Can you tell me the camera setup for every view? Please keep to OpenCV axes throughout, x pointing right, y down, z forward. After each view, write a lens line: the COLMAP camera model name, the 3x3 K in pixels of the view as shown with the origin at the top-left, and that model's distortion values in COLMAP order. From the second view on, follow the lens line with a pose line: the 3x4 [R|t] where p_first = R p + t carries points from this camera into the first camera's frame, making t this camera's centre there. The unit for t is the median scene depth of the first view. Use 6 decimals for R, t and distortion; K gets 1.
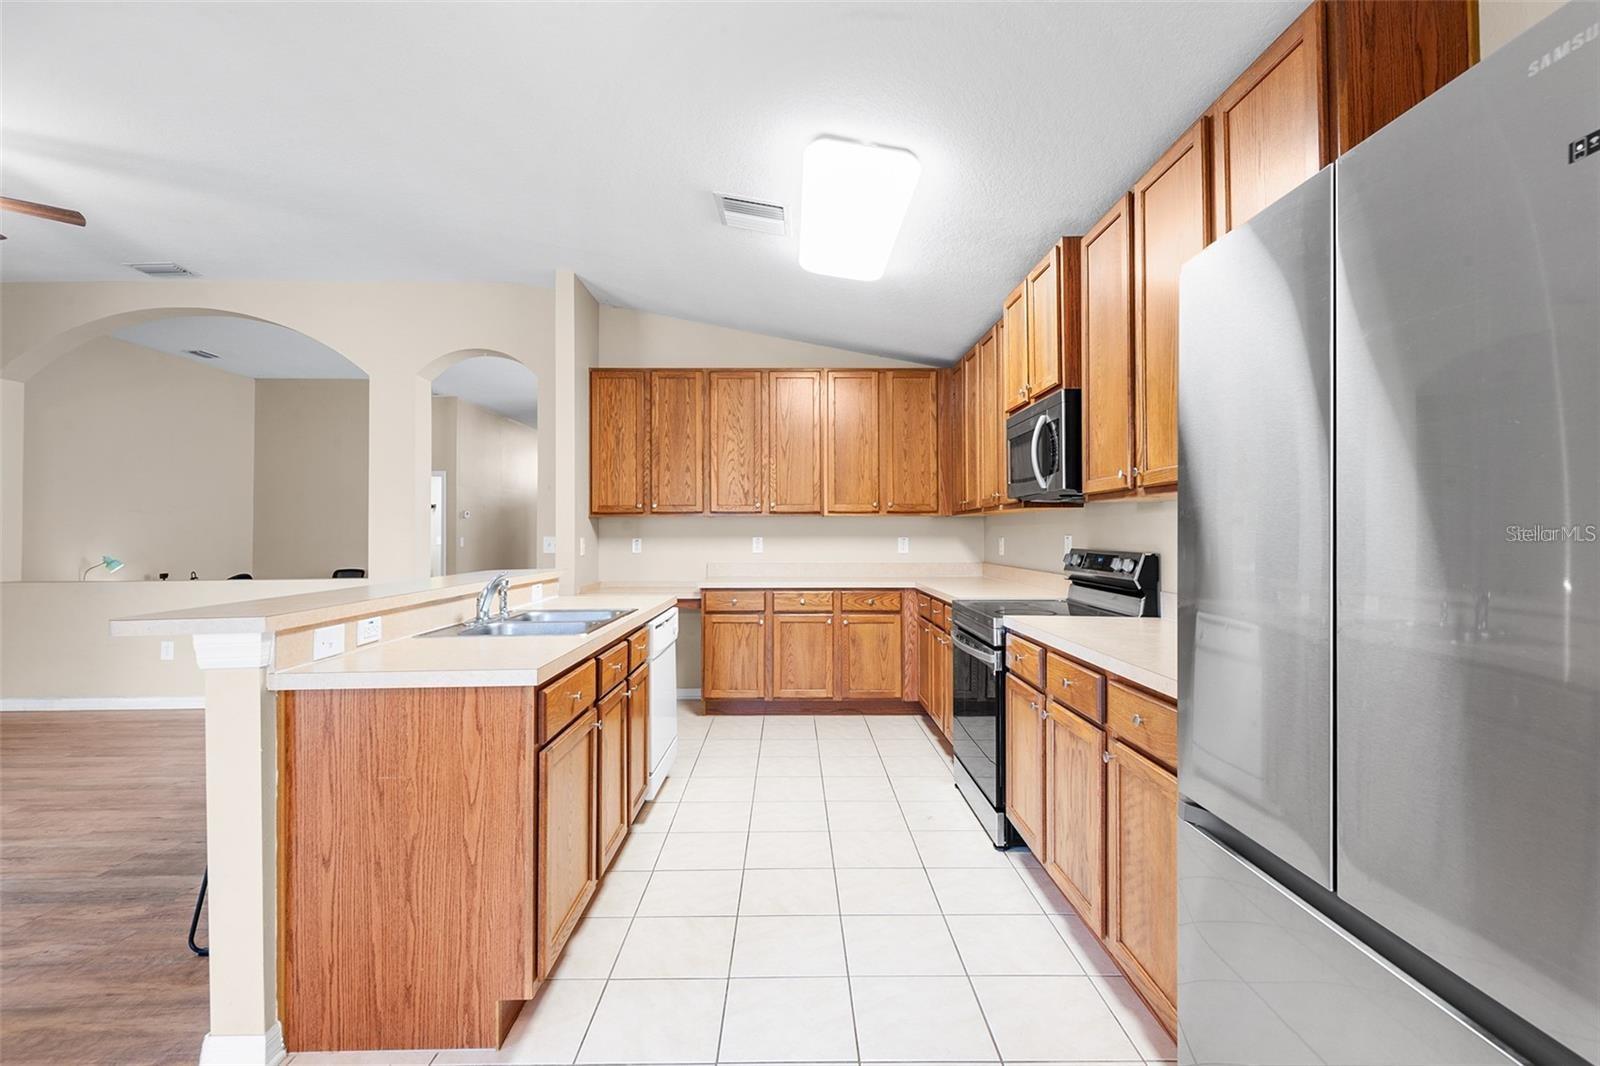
lens RADIAL K [[726.3, 0, 800.0], [0, 726.3, 533.0], [0, 0, 1]] dist [0.030262, -0.000050]
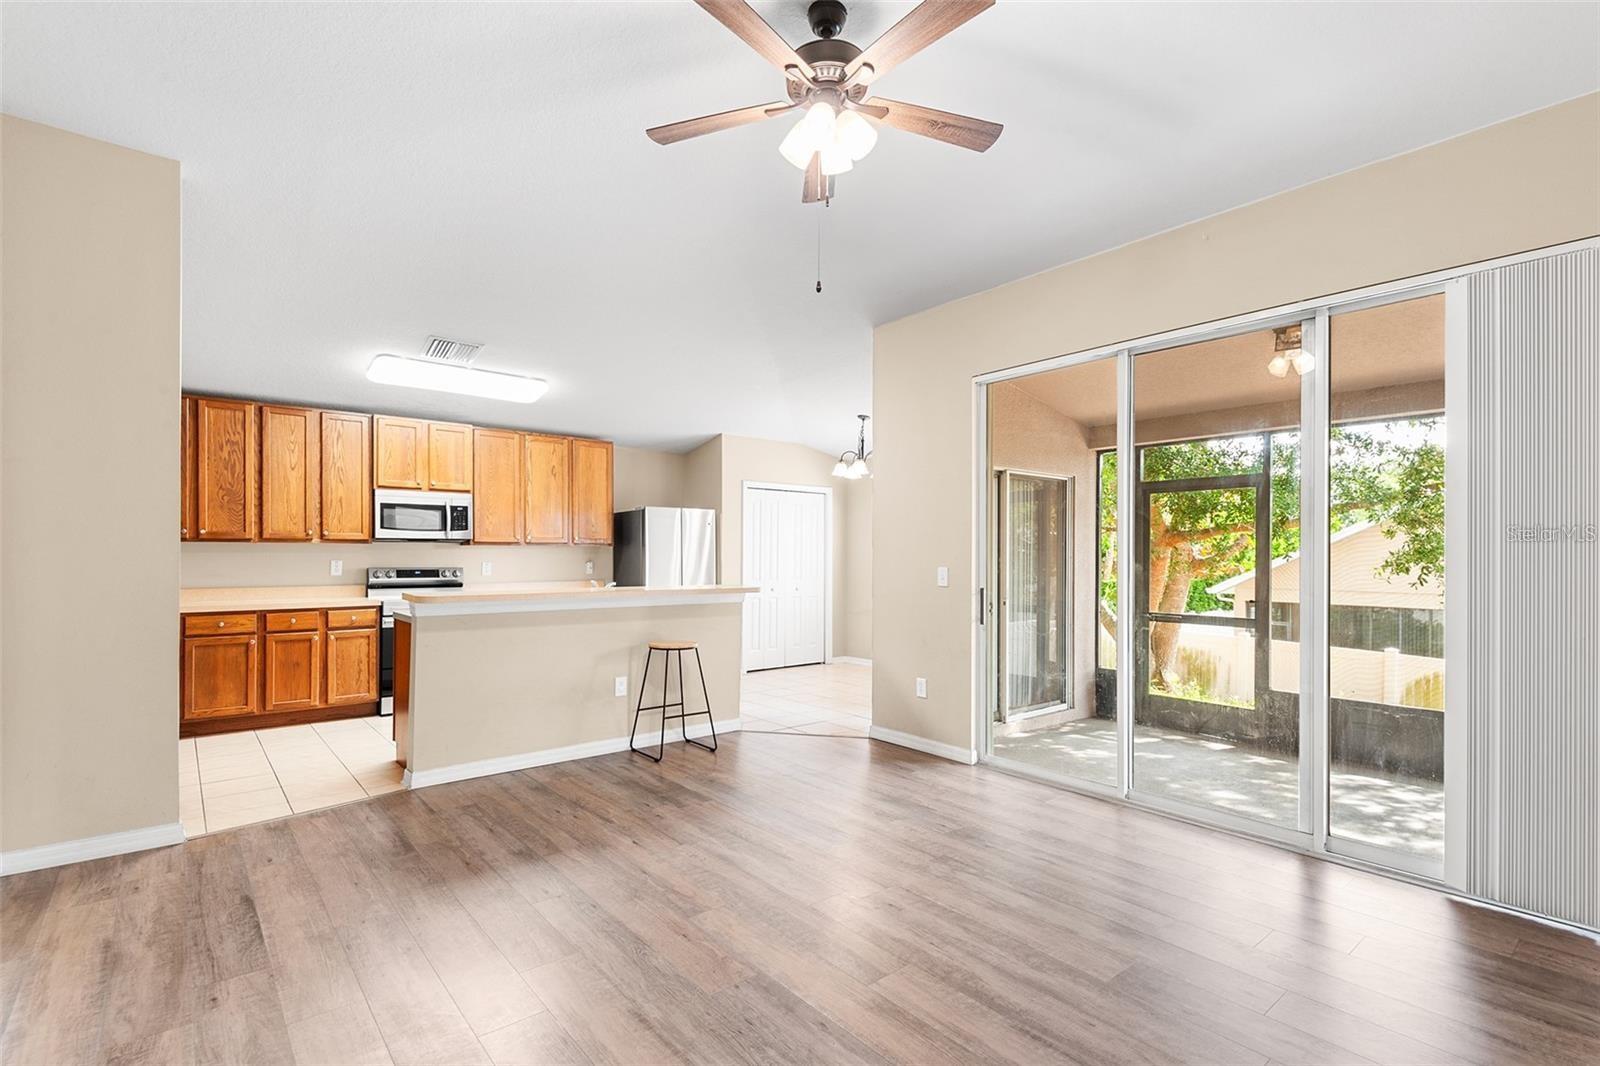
lens RADIAL K [[726.3, 0, 800.0], [0, 726.3, 533.0], [0, 0, 1]] dist [0.030262, -0.000050]
pose [[-0.631478, 0.025888, 0.774962, -0.986360], [0.000914, 0.999467, -0.032643, -0.000955], [-0.775393, -0.019905, -0.631165, 0.810433]]
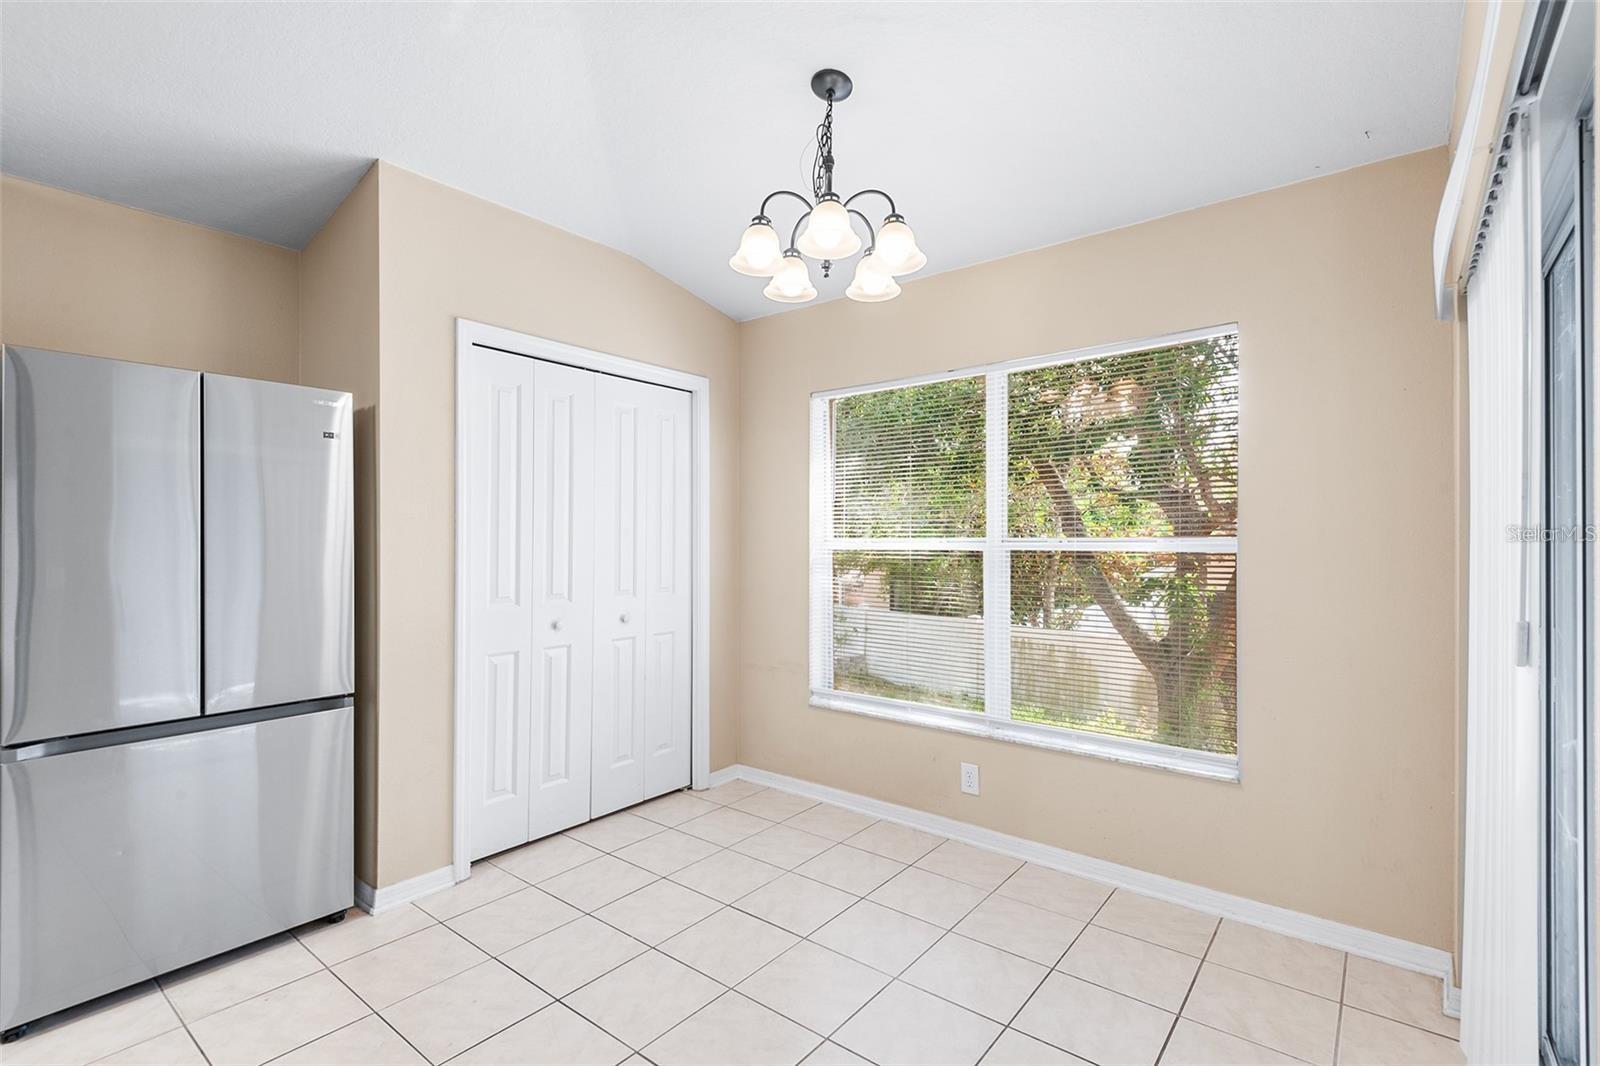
lens RADIAL K [[726.3, 0, 800.0], [0, 726.3, 533.0], [0, 0, 1]] dist [0.030262, -0.000050]
pose [[-0.773036, 0.001826, 0.634360, -0.452641], [0.000018, 0.999996, -0.002856, -0.003888], [-0.634363, -0.002197, -0.773032, 0.358571]]
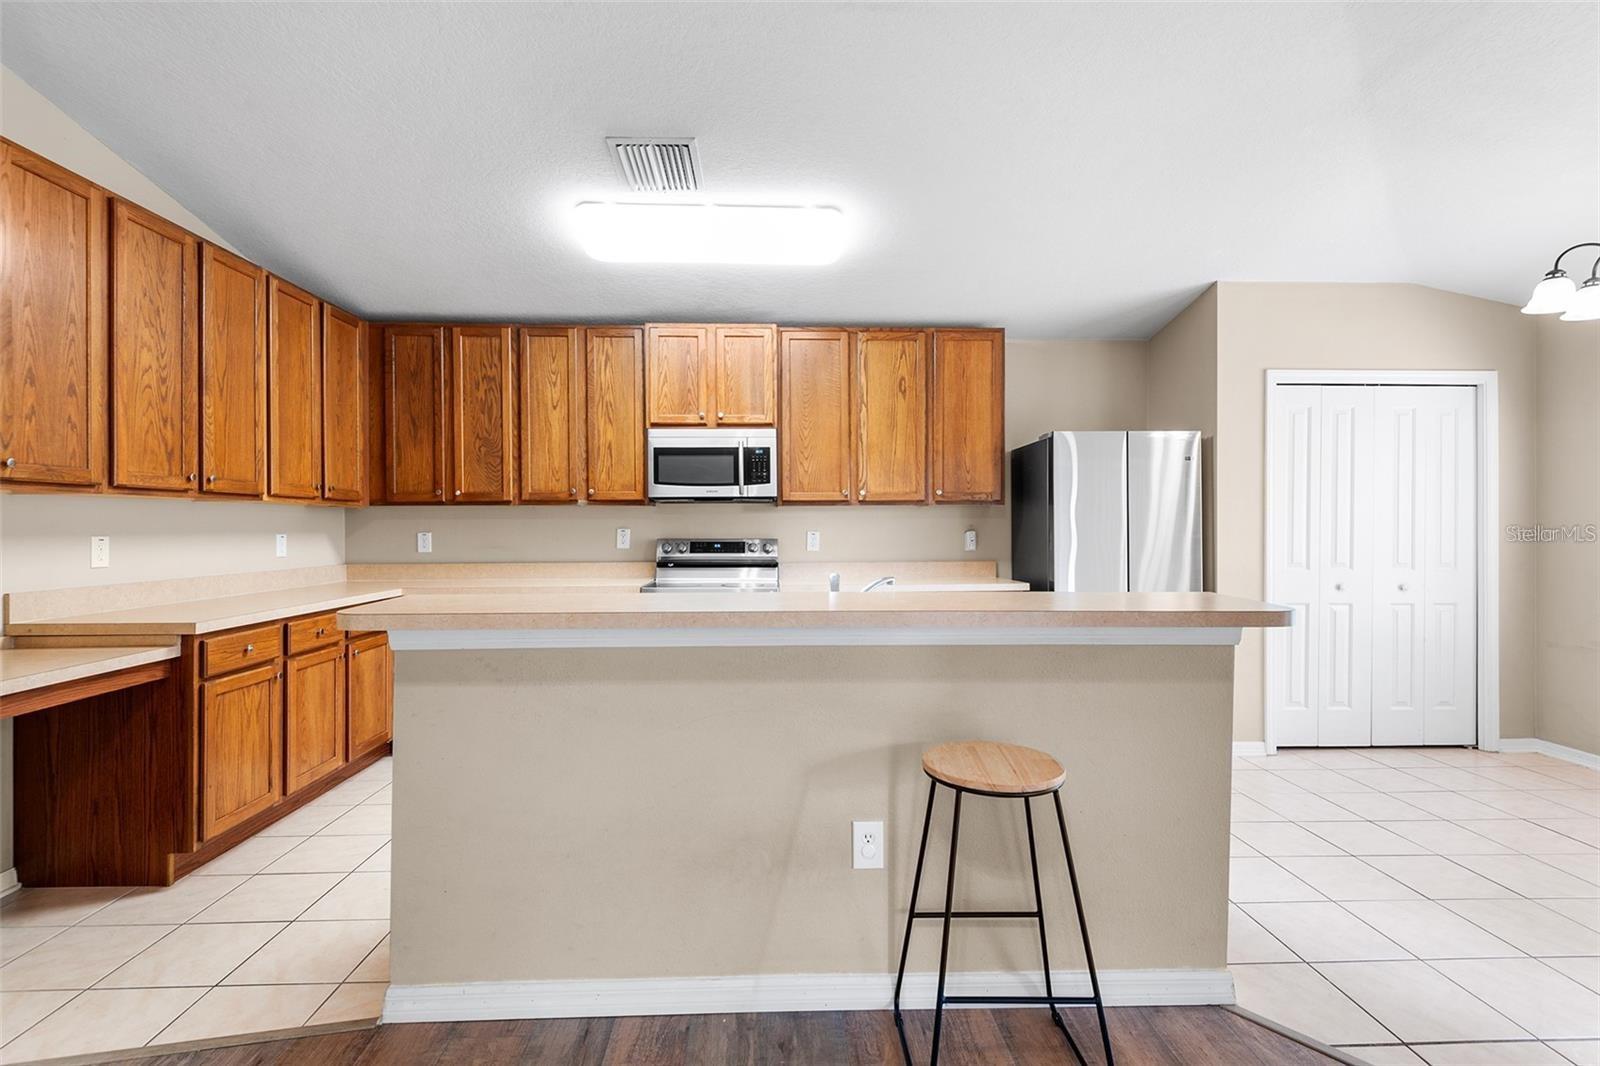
lens RADIAL K [[758.3, 0, 791.9], [0, 758.3, 528.4], [0, 0, 1]] dist [0.035254, -0.021792]
pose [[-0.024168, -0.003637, 0.999701, -0.652182], [0.004405, 0.999983, 0.003744, 0.000451], [-0.999698, 0.004494, -0.024151, 0.556646]]
